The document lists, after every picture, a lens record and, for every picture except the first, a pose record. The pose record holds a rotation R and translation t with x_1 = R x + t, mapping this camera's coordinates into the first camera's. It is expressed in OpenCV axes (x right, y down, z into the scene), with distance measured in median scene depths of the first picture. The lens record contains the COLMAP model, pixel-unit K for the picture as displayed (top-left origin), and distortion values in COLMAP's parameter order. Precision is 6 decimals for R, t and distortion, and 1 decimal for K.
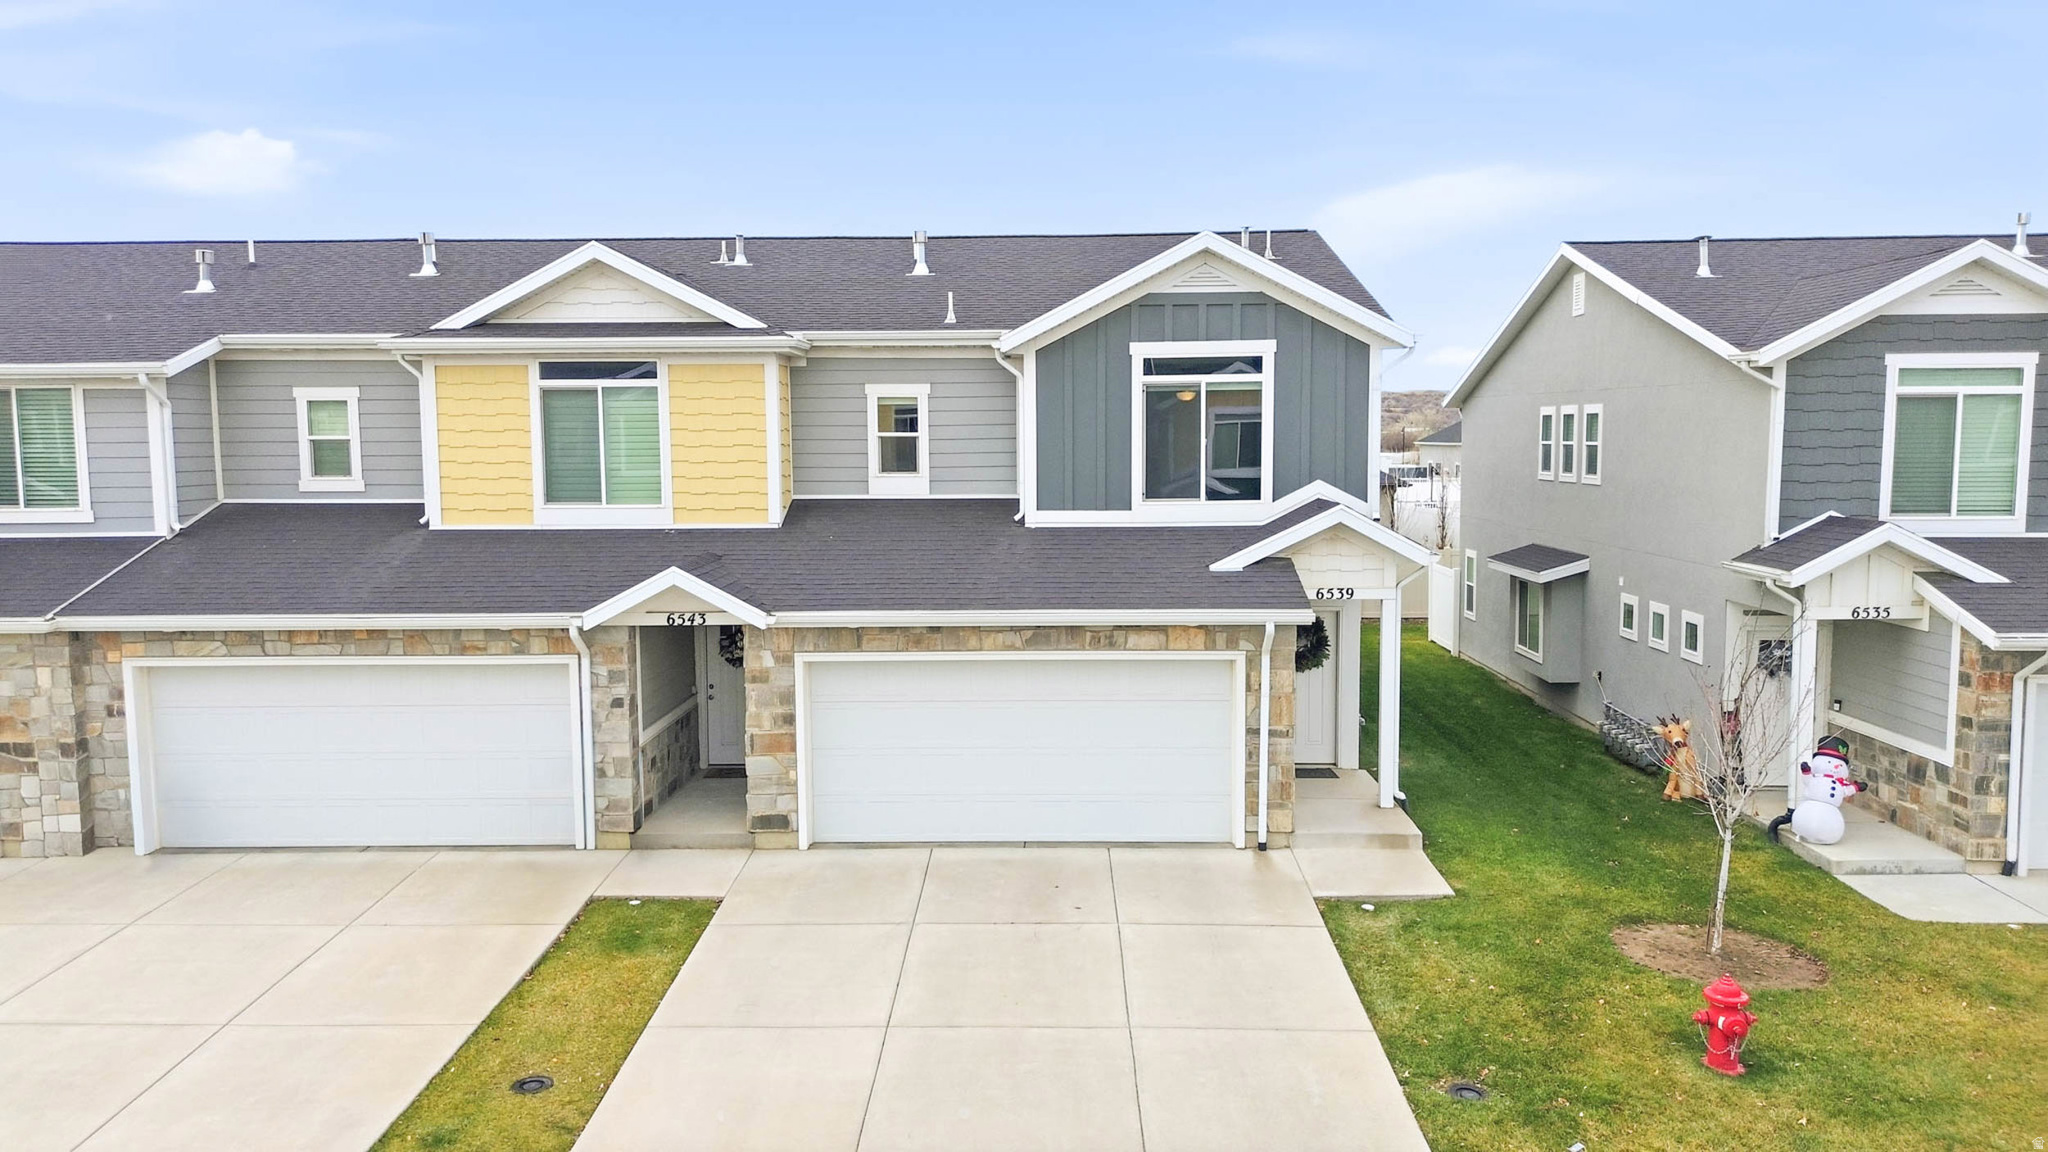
lens RADIAL K [[1438.6, 0, 1021.6], [0, 1438.6, 565.2], [0, 0, 1]] dist [0.109300, -0.129894]
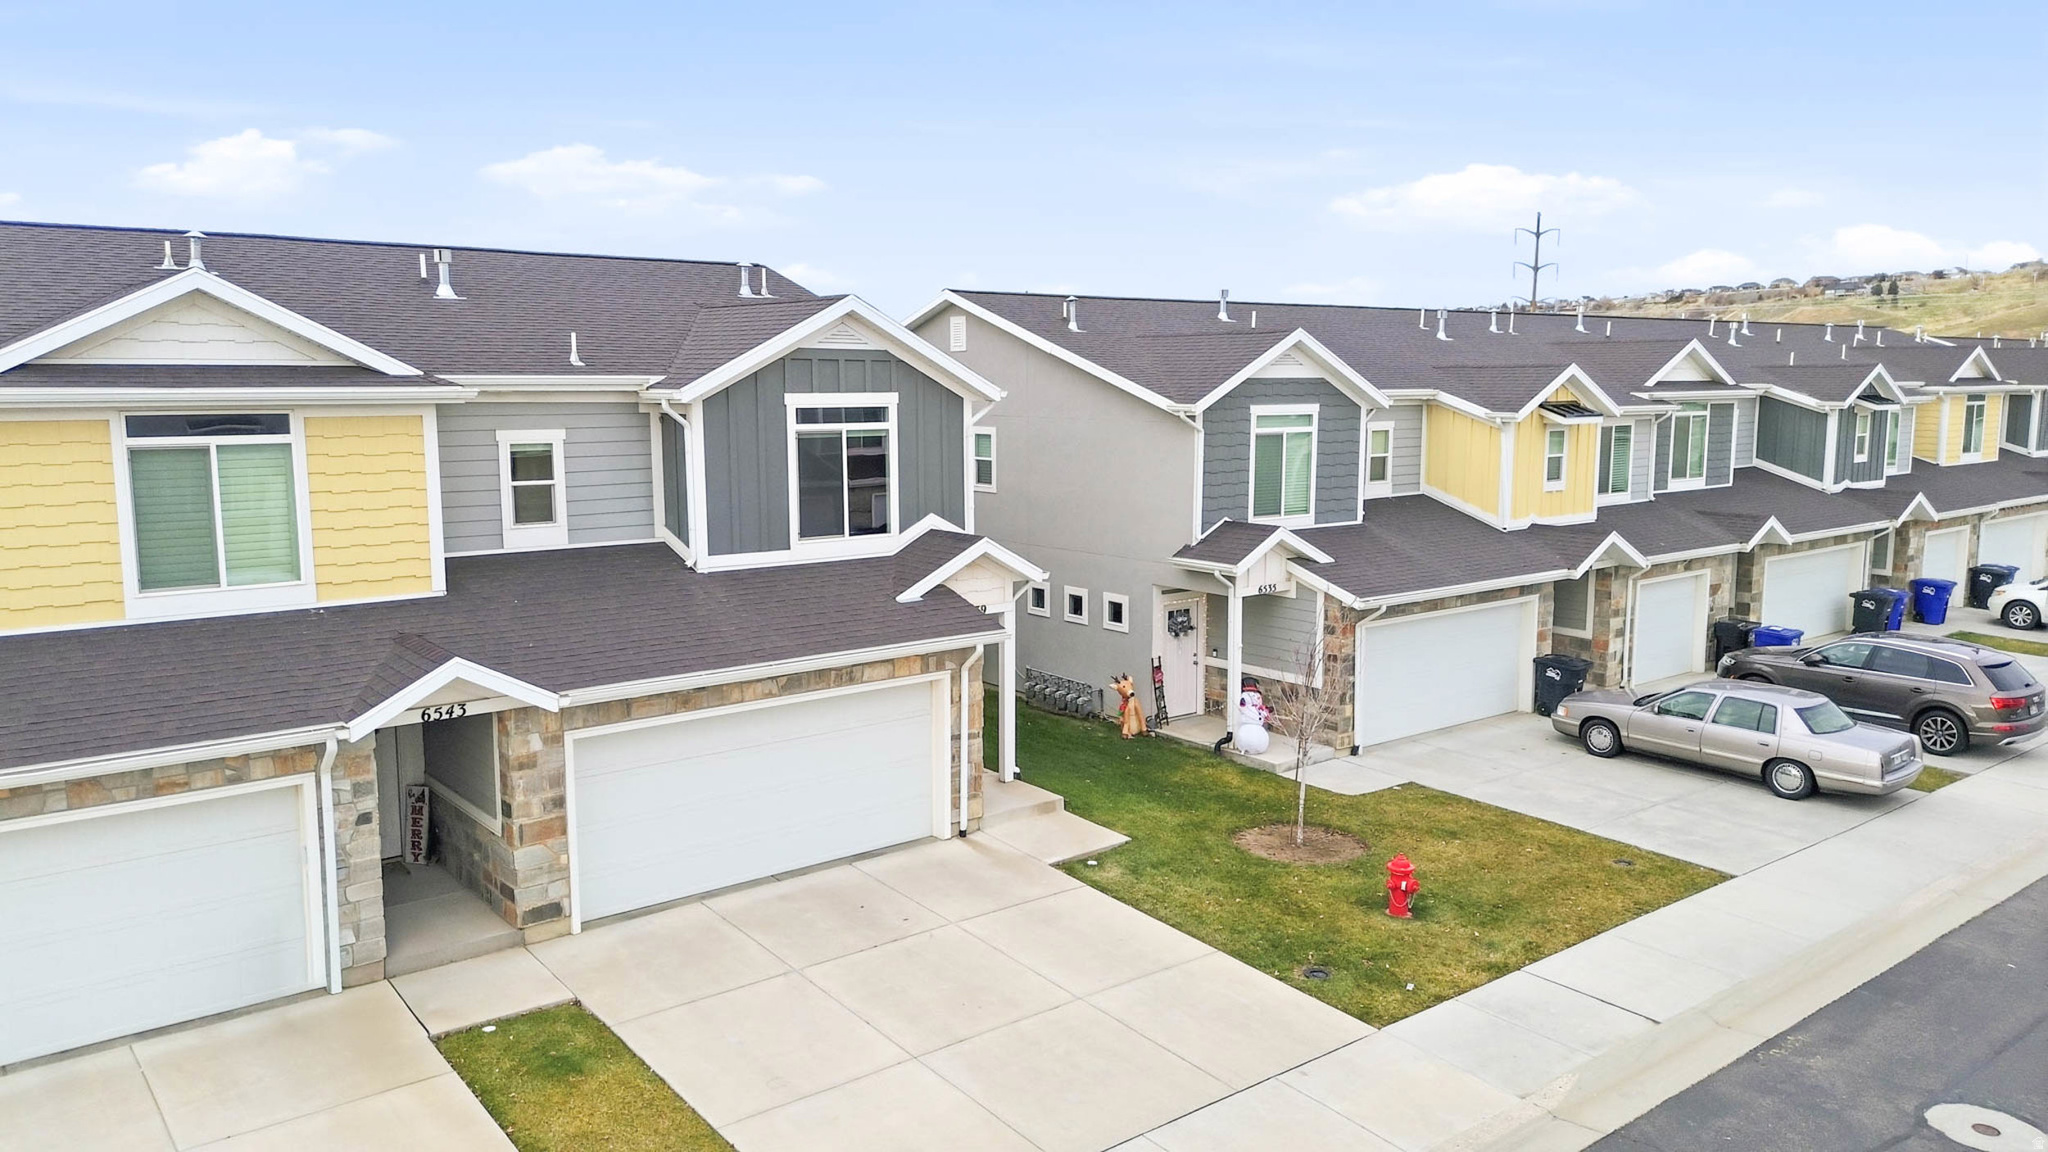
lens RADIAL K [[1438.6, 0, 1021.6], [0, 1438.6, 565.2], [0, 0, 1]] dist [0.109300, -0.129894]
pose [[0.764200, -0.075958, 0.640491, -0.489757], [0.052181, 0.997067, 0.055986, -0.079236], [-0.642865, -0.009363, 0.765922, 0.069508]]
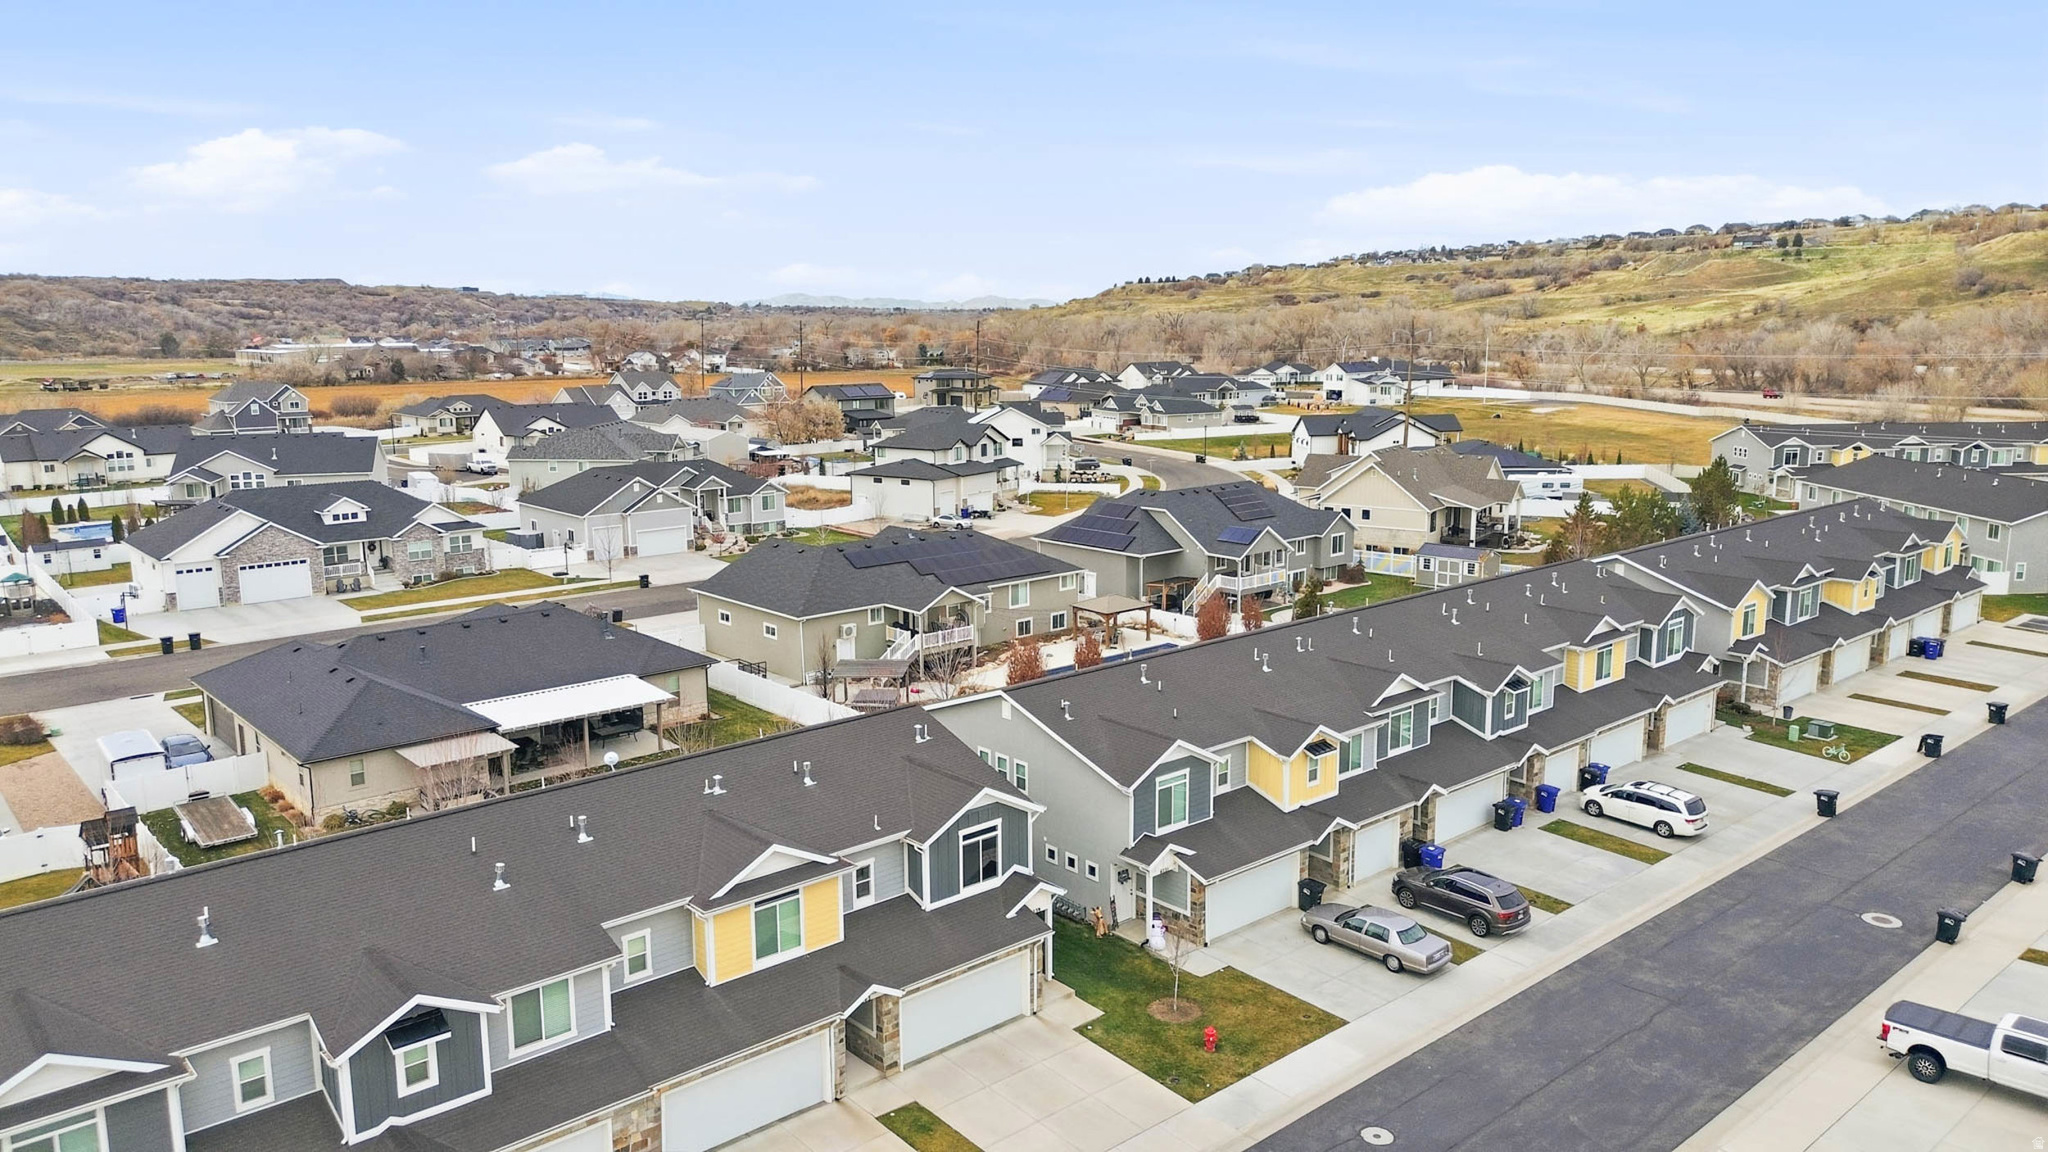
lens RADIAL K [[1438.6, 0, 1021.6], [0, 1438.6, 565.2], [0, 0, 1]] dist [0.109300, -0.129894]
pose [[0.735278, -0.113913, 0.668125, -1.512612], [0.060010, 0.992845, 0.103235, -0.888071], [-0.675104, -0.035812, 0.736853, -0.951214]]
